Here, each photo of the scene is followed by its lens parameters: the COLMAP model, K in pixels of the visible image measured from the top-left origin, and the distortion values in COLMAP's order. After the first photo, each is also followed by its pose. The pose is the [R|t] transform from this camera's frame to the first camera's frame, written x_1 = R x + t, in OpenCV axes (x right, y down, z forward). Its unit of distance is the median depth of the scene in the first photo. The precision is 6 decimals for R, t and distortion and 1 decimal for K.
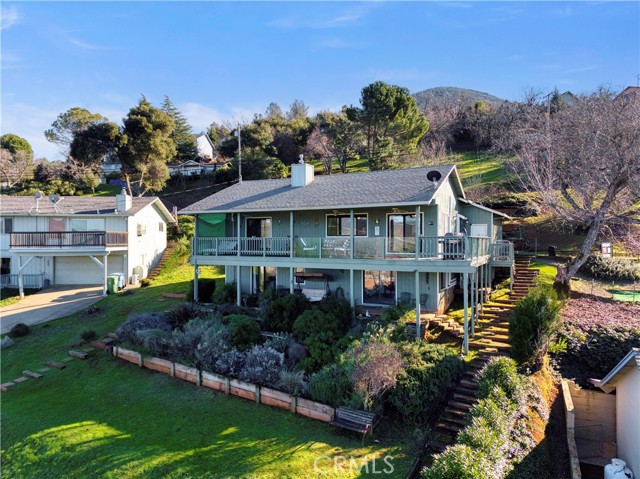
lens RADIAL K [[445.3, 0, 318.4], [0, 445.3, 238.3], [0, 0, 1]] dist [0.004135, 0.001606]
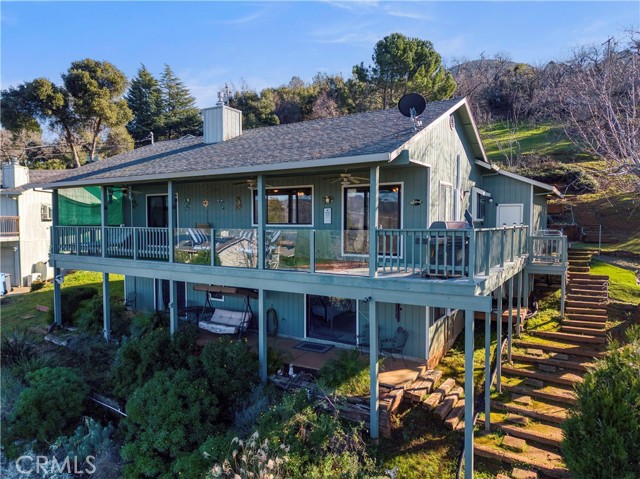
lens RADIAL K [[445.3, 0, 317.6], [0, 445.3, 239.6], [0, 0, 1]] dist [0.004135, 0.001606]
pose [[0.997163, 0.002719, -0.075223, 0.115196], [0.000744, 0.998943, 0.045958, -0.008694], [0.075269, -0.045883, 0.996107, 0.295118]]
